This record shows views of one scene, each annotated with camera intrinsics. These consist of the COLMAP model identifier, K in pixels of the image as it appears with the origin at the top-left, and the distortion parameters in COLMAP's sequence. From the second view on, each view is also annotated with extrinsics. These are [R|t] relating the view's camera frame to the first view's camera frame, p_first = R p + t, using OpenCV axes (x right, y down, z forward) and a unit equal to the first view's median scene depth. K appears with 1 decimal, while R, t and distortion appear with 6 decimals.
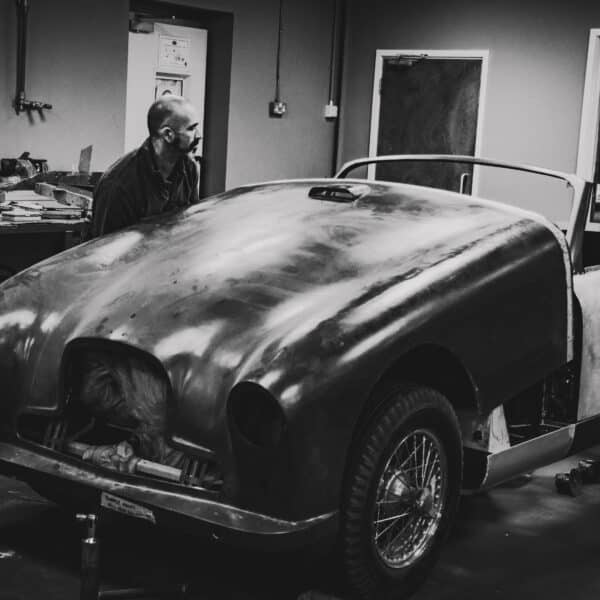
lens RADIAL K [[1311.4, 0, 300.7], [0, 1311.4, 303.1], [0, 0, 1]] dist [0.198406, 0.000000]
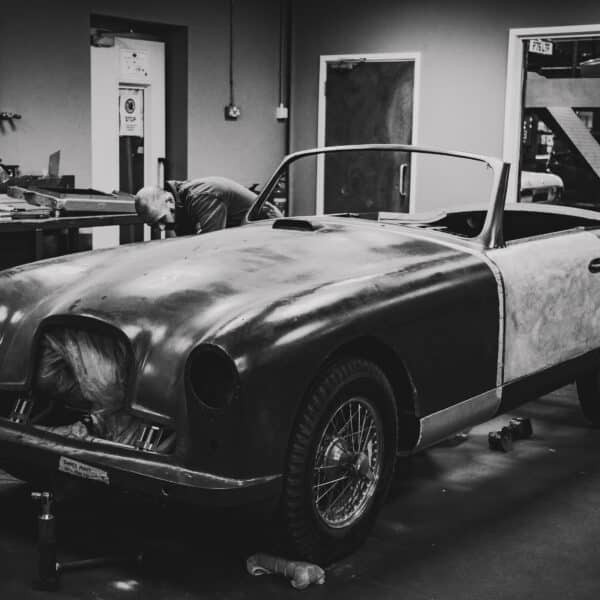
lens RADIAL K [[1155.6, 0, 297.3], [0, 1155.6, 302.5], [0, 0, 1]] dist [0.153087, 0.000000]
pose [[0.998945, -0.042333, 0.017807, 0.016505], [0.042120, 0.999038, 0.012187, 0.002619], [-0.018306, -0.011425, 0.999767, 0.033169]]
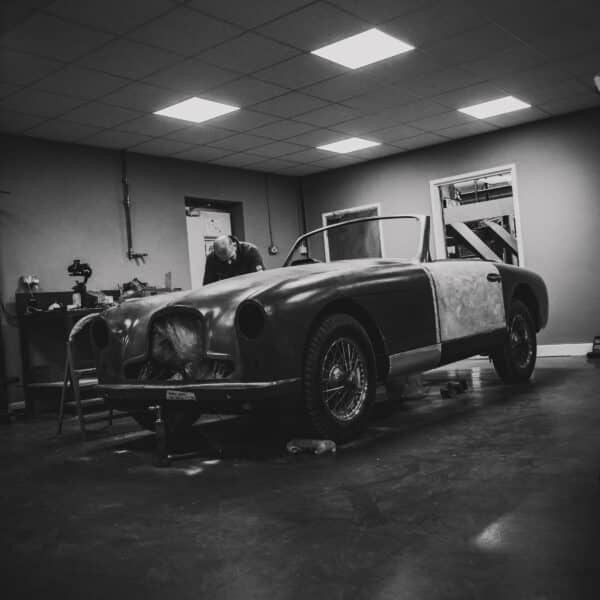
lens RADIAL K [[697.9, 0, 294.4], [0, 697.9, 305.4], [0, 0, 1]] dist [-0.037201, 0.000000]
pose [[0.989467, -0.143337, -0.020227, 0.027380], [0.139118, 0.980214, -0.140804, 0.093323], [0.040009, 0.136507, 0.989831, 0.050128]]
